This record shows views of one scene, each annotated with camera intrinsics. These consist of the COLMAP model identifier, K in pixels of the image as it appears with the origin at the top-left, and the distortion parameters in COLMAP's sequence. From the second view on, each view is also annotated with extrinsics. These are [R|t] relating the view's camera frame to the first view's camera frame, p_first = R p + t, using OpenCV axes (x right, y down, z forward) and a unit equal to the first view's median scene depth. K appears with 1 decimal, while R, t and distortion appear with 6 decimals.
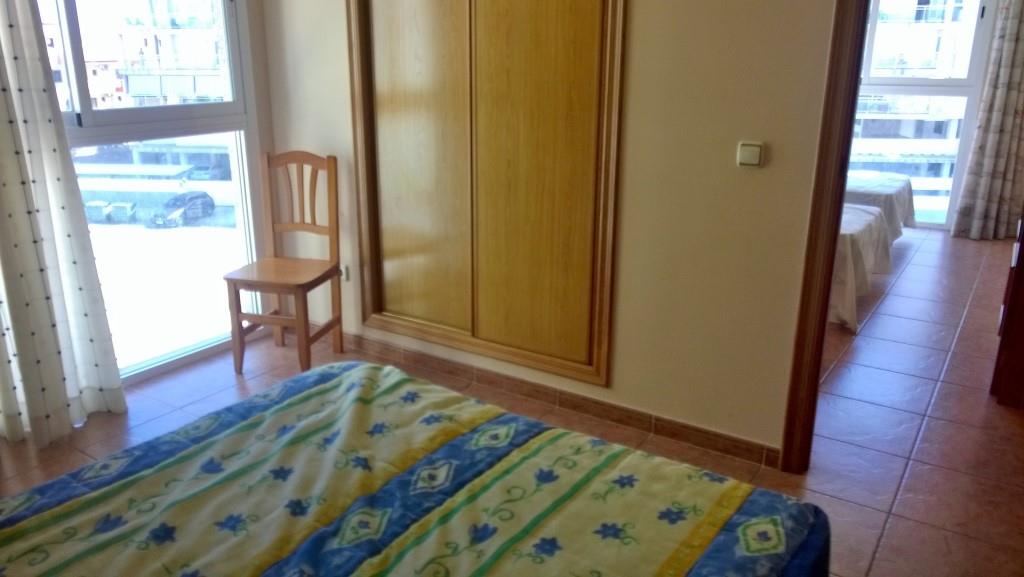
lens RADIAL K [[764.4, 0, 512.0], [0, 764.4, 288.5], [0, 0, 1]] dist [-0.005939, -0.006928]
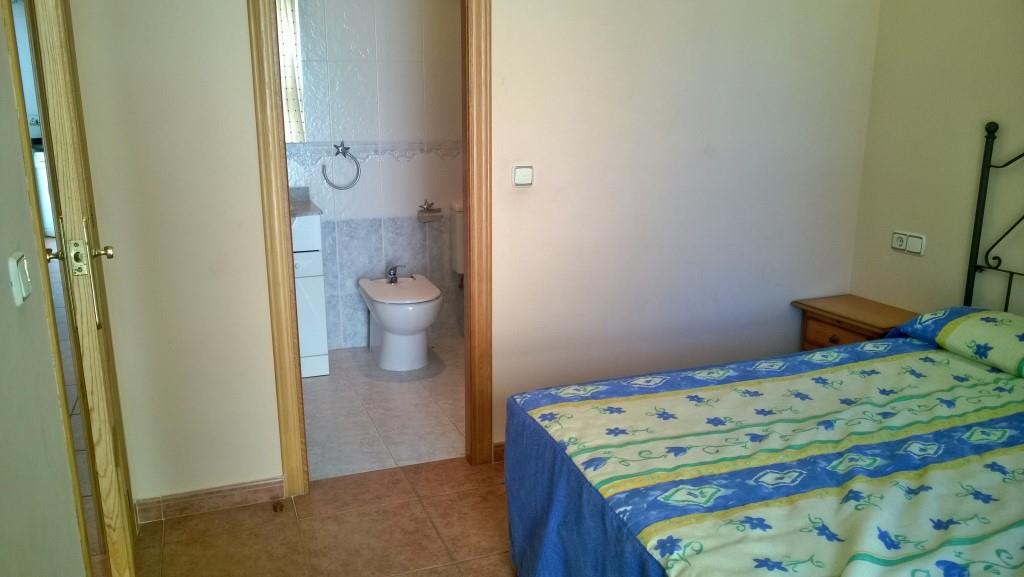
lens RADIAL K [[764.4, 0, 512.0], [0, 764.4, 288.5], [0, 0, 1]] dist [-0.005939, -0.006928]
pose [[-0.815138, -0.132421, 0.563928, -0.359441], [0.166475, 0.878899, 0.447015, -0.505284], [-0.554830, 0.458259, -0.694379, 1.805487]]
